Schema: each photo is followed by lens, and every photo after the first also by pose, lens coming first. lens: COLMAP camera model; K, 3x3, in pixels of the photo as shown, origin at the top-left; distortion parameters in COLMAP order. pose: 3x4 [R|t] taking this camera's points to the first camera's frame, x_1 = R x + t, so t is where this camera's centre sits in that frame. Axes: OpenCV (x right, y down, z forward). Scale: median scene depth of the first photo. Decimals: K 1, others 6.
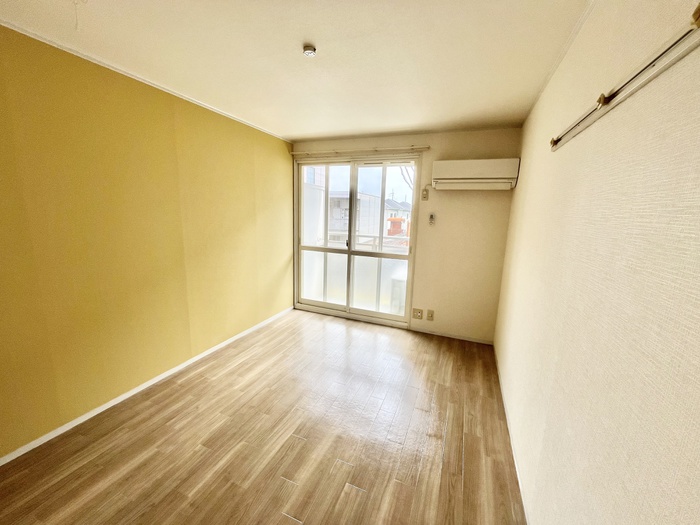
lens RADIAL K [[283.8, 0, 350.0], [0, 283.8, 262.5], [0, 0, 1]] dist [-0.000460, -0.000049]
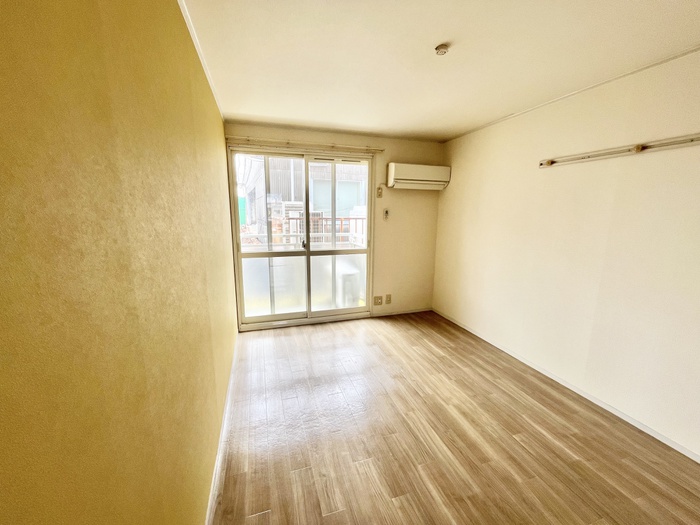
lens RADIAL K [[283.8, 0, 350.0], [0, 283.8, 262.5], [0, 0, 1]] dist [-0.000460, -0.000049]
pose [[0.762091, -0.140391, 0.632066, -0.565505], [0.130404, 0.989486, 0.062549, -0.053830], [-0.634202, 0.034756, 0.772386, 0.228850]]
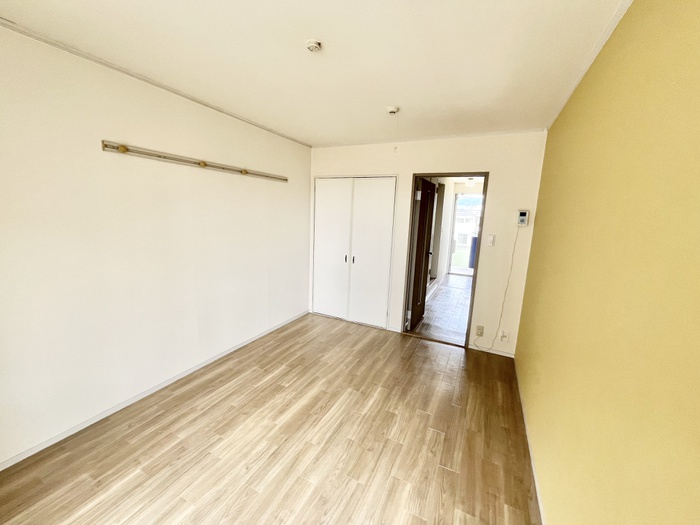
lens RADIAL K [[283.8, 0, 350.0], [0, 283.8, 262.5], [0, 0, 1]] dist [-0.000460, -0.000049]
pose [[-0.995580, -0.079459, 0.050077, -0.182739], [-0.057387, 0.936700, 0.345398, -0.204800], [-0.074352, 0.340997, -0.937119, 1.049978]]
